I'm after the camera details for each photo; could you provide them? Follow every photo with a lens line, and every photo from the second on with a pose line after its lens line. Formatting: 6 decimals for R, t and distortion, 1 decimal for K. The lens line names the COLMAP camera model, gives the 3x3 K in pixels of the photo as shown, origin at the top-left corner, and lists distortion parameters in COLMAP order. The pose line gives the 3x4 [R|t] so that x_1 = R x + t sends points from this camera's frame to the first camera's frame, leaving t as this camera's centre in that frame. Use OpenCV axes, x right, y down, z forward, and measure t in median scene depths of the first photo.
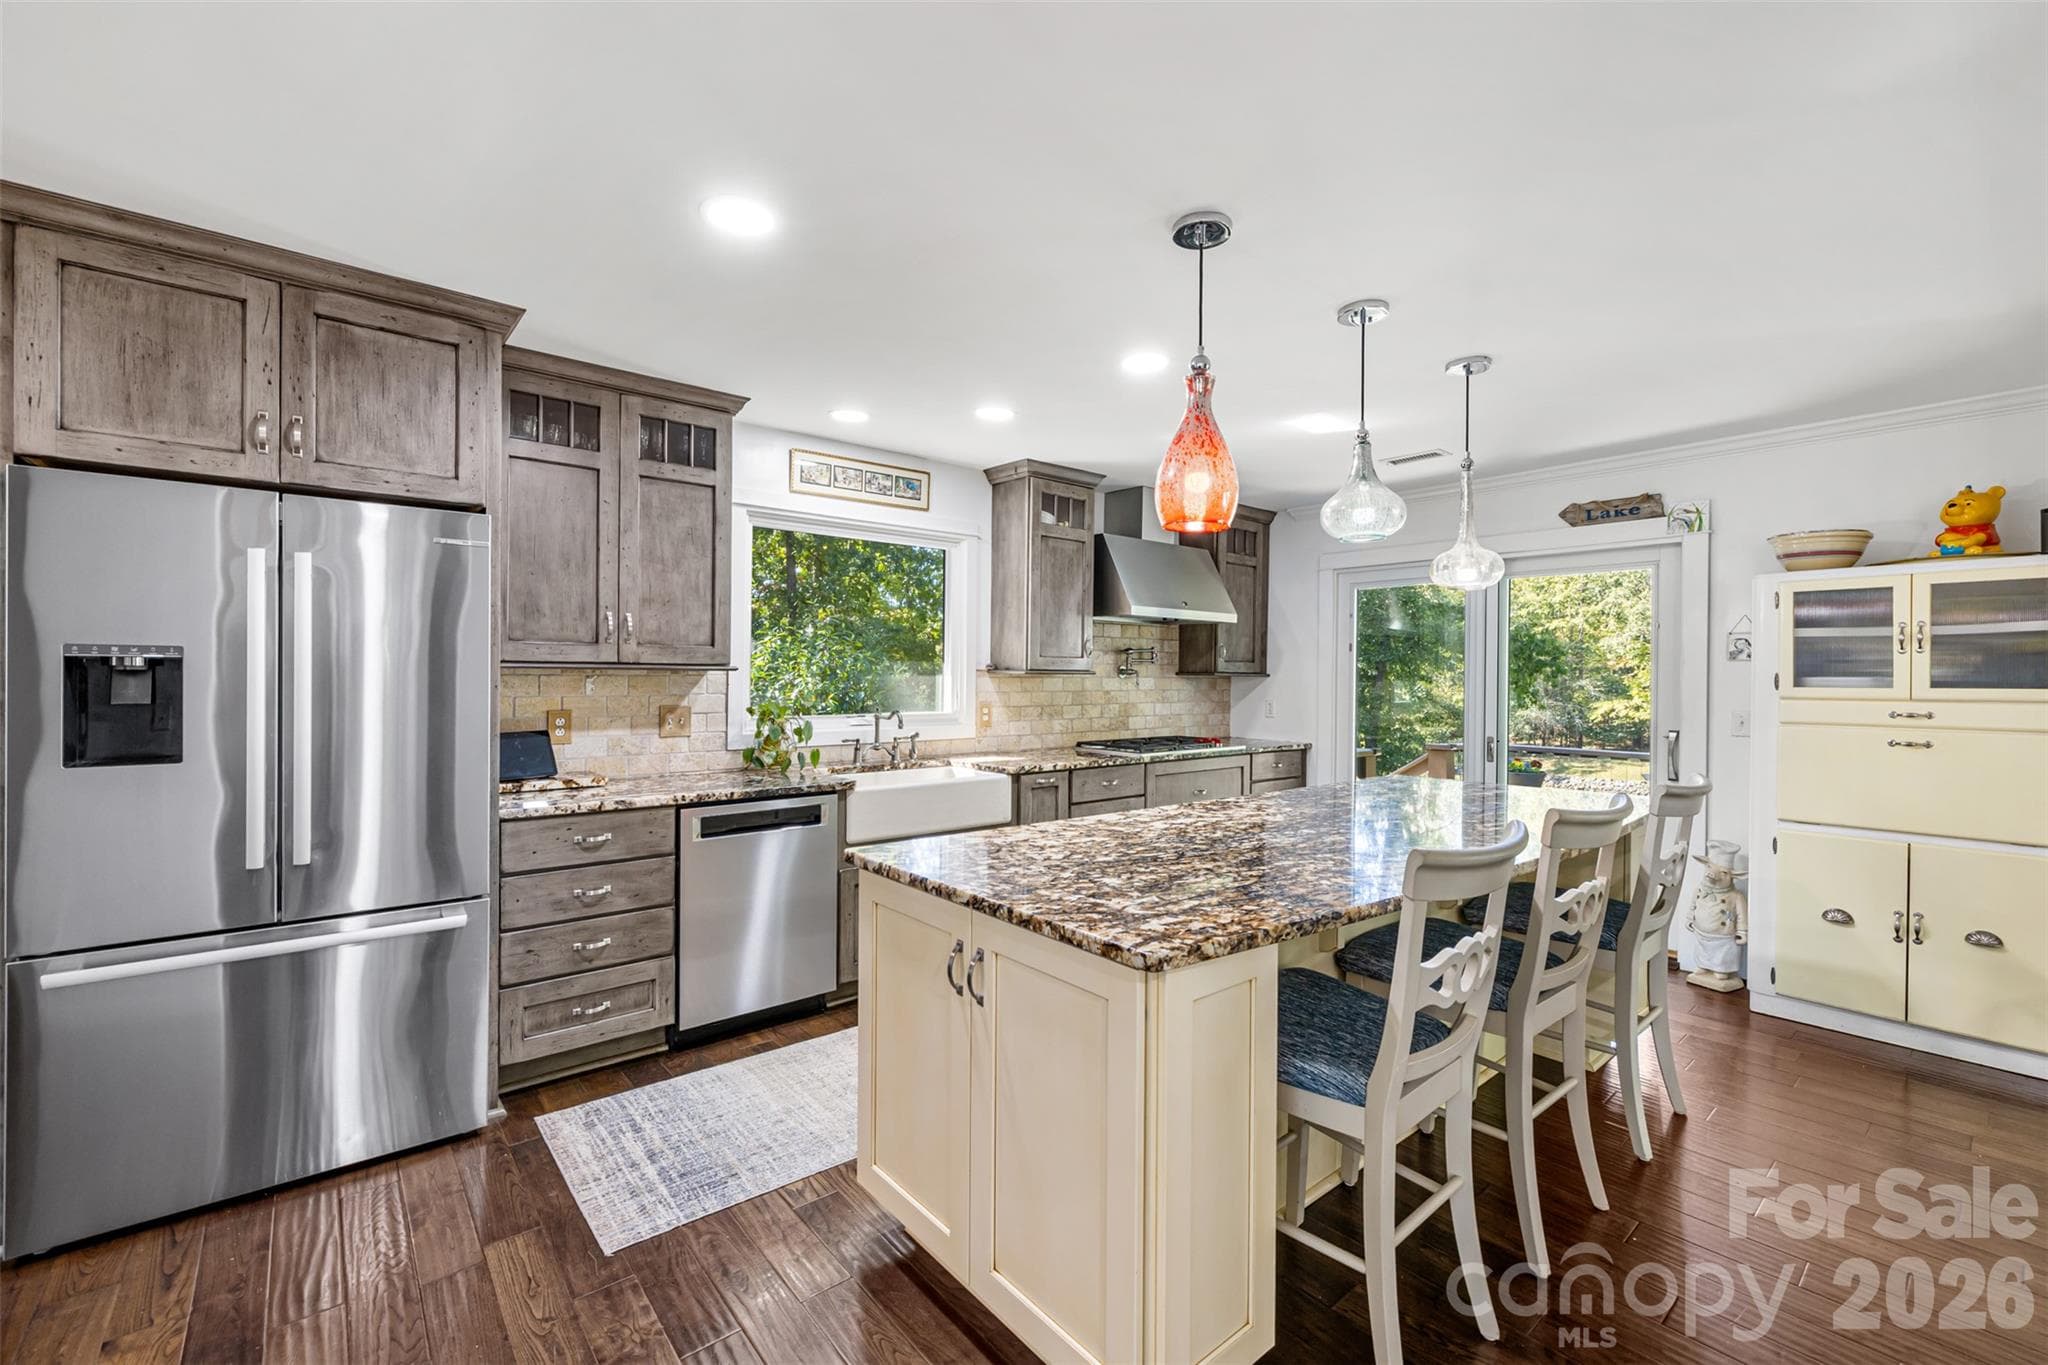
lens RADIAL K [[861.3, 0, 1020.7], [0, 861.3, 675.2], [0, 0, 1]] dist [-0.002899, -0.000351]
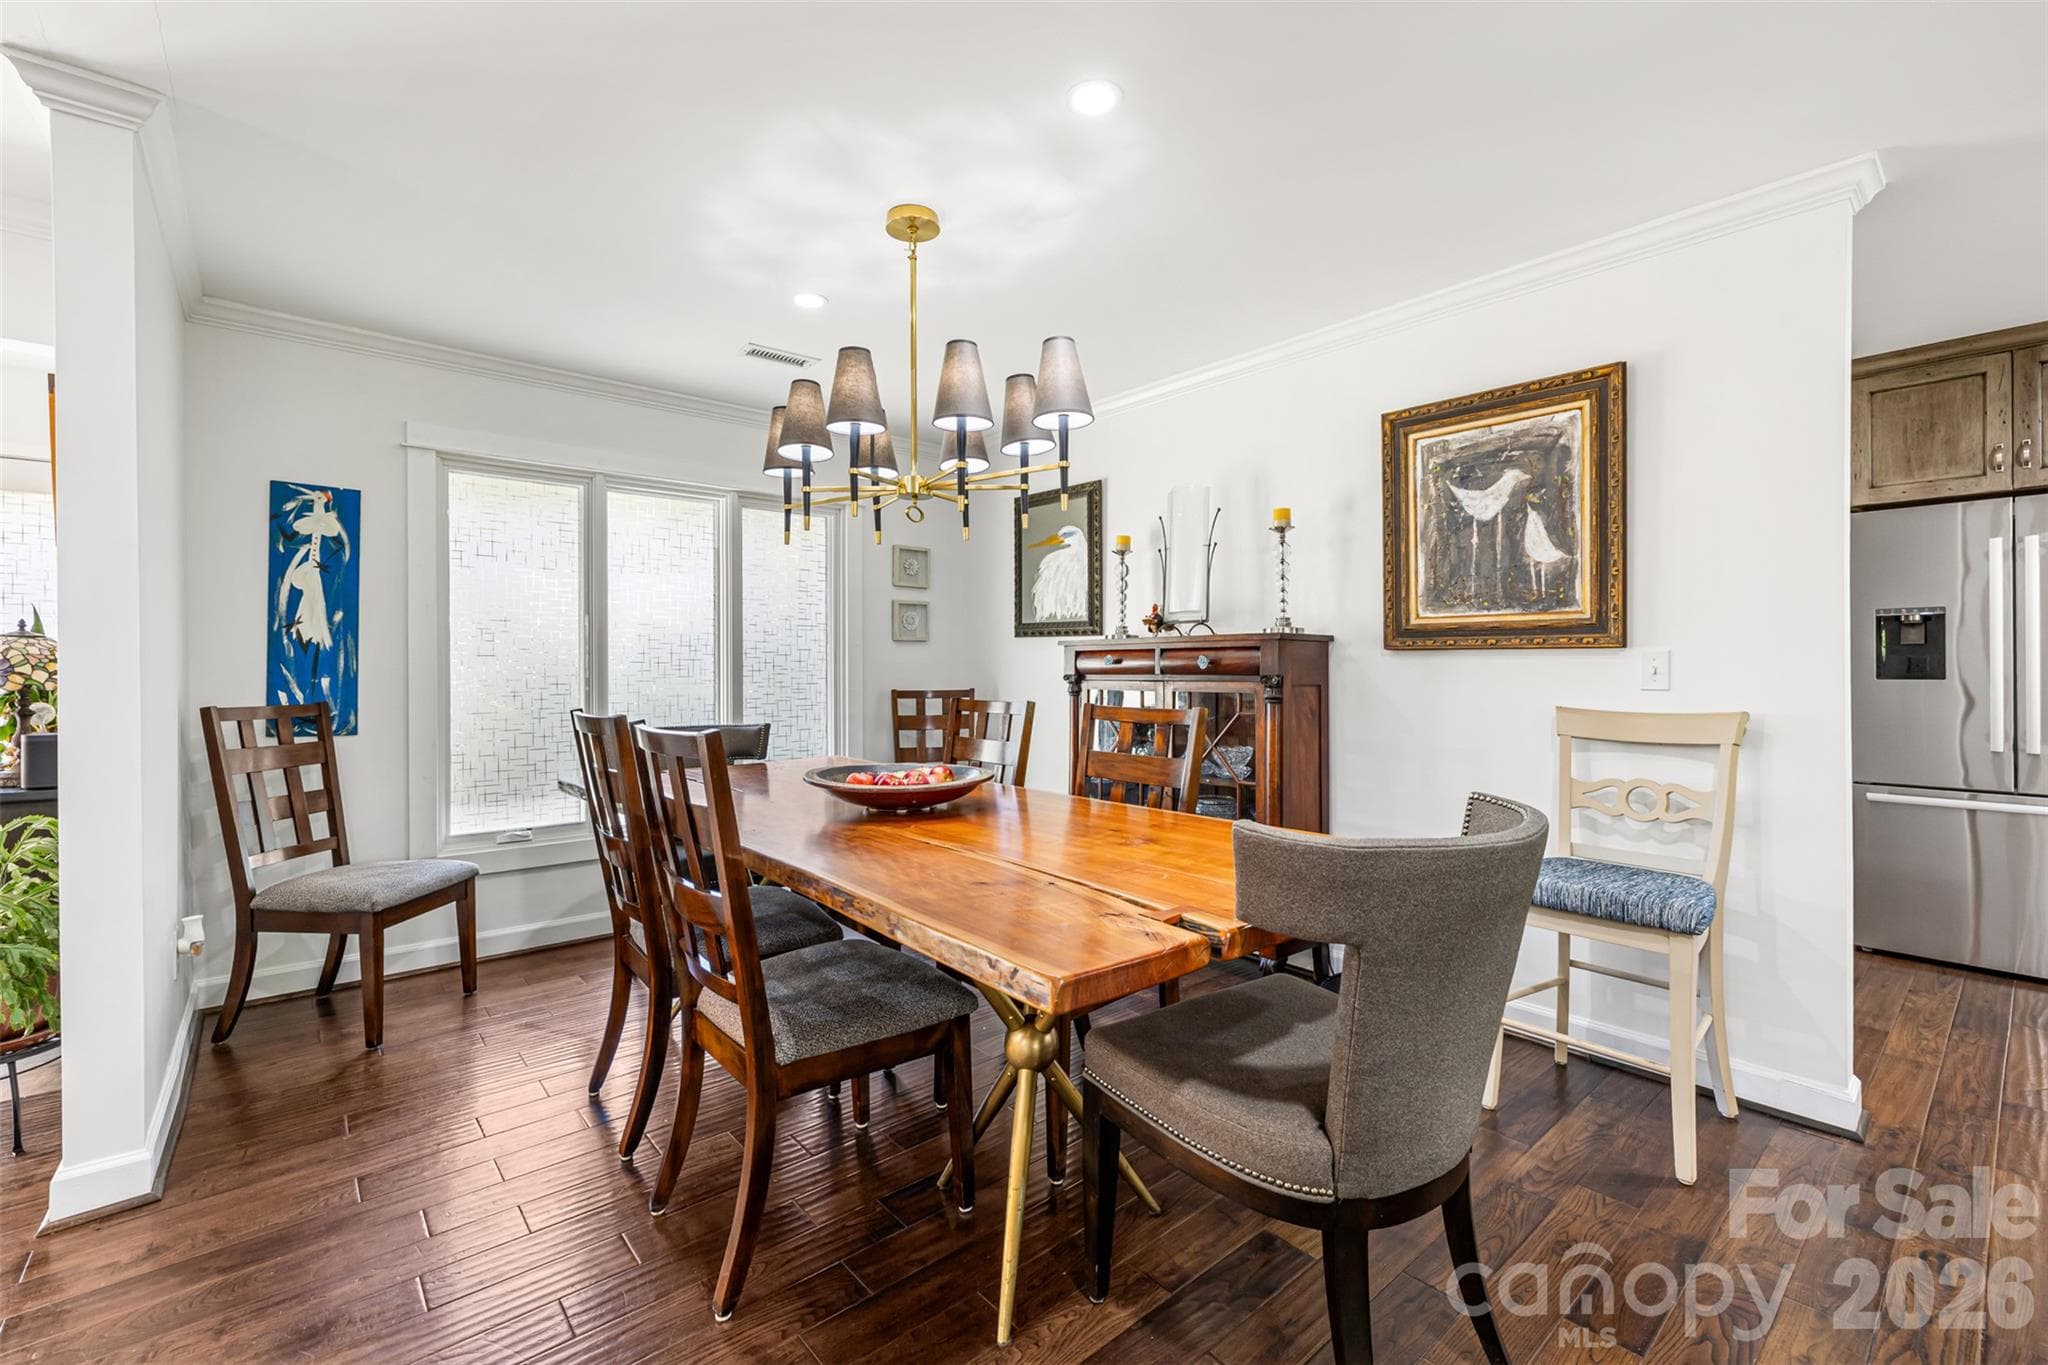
lens RADIAL K [[909.0, 0, 1018.5], [0, 909.0, 673.0], [0, 0, 1]] dist [0.002184, 0.000045]
pose [[0.035882, -0.007536, -0.999328, 0.632866], [0.002421, 0.999969, -0.007454, 0.095029], [0.999353, -0.002152, 0.035899, -0.758067]]
